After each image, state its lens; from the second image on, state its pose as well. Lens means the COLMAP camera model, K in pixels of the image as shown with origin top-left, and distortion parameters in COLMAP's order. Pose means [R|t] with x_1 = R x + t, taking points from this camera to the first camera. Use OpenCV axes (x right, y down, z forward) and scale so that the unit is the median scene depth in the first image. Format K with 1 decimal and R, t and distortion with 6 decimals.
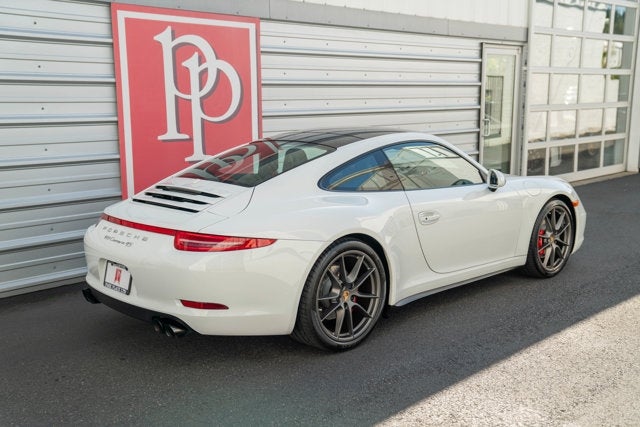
lens RADIAL K [[705.0, 0, 320.0], [0, 705.0, 213.5], [0, 0, 1]] dist [0.078092, 0.052067]
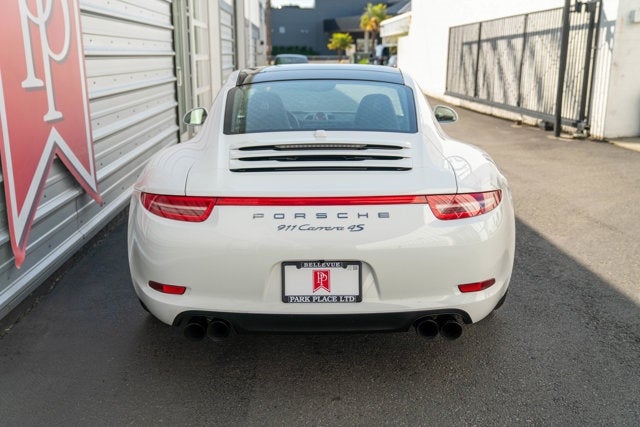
lens RADIAL K [[705.0, 0, 320.0], [0, 705.0, 213.5], [0, 0, 1]] dist [0.078092, 0.052067]
pose [[0.682455, -0.155374, 0.714222, -0.498378], [0.118139, 0.987745, 0.101993, -0.027770], [-0.721317, 0.014772, 0.692448, 0.361386]]
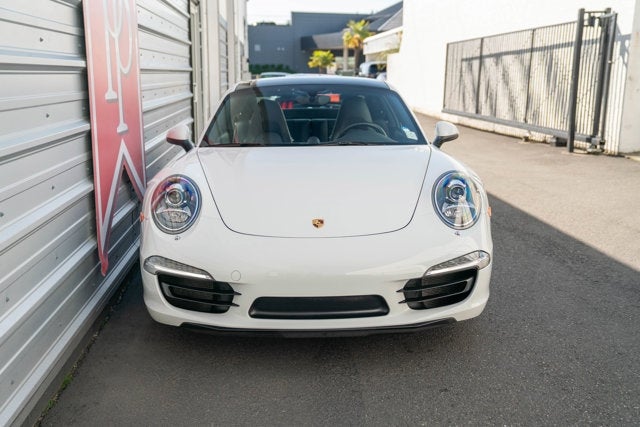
lens RADIAL K [[746.3, 0, 320.0], [0, 746.3, 213.5], [0, 0, 1]] dist [0.105231, 0.005837]
pose [[0.656940, -0.137001, 0.741391, -0.595816], [0.126958, 0.989411, 0.070337, -0.025200], [-0.743177, 0.047918, 0.667377, 0.391737]]
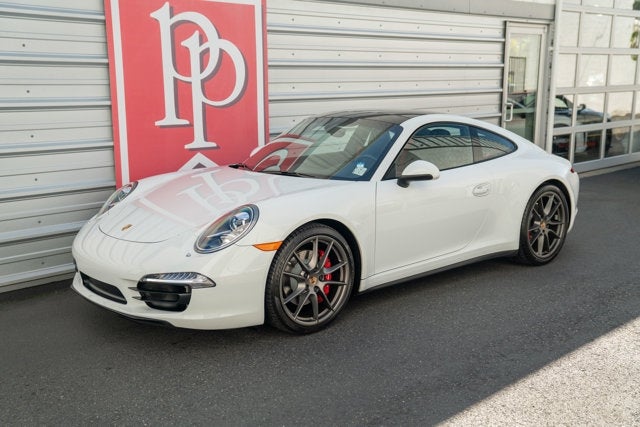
lens RADIAL K [[716.5, 0, 320.0], [0, 716.5, 213.5], [0, 0, 1]] dist [0.057660, 0.199417]
pose [[0.999788, 0.004729, -0.020030, 0.006224], [-0.004305, 0.999767, 0.021137, -0.009405], [0.020125, -0.021047, 0.999576, 0.057070]]
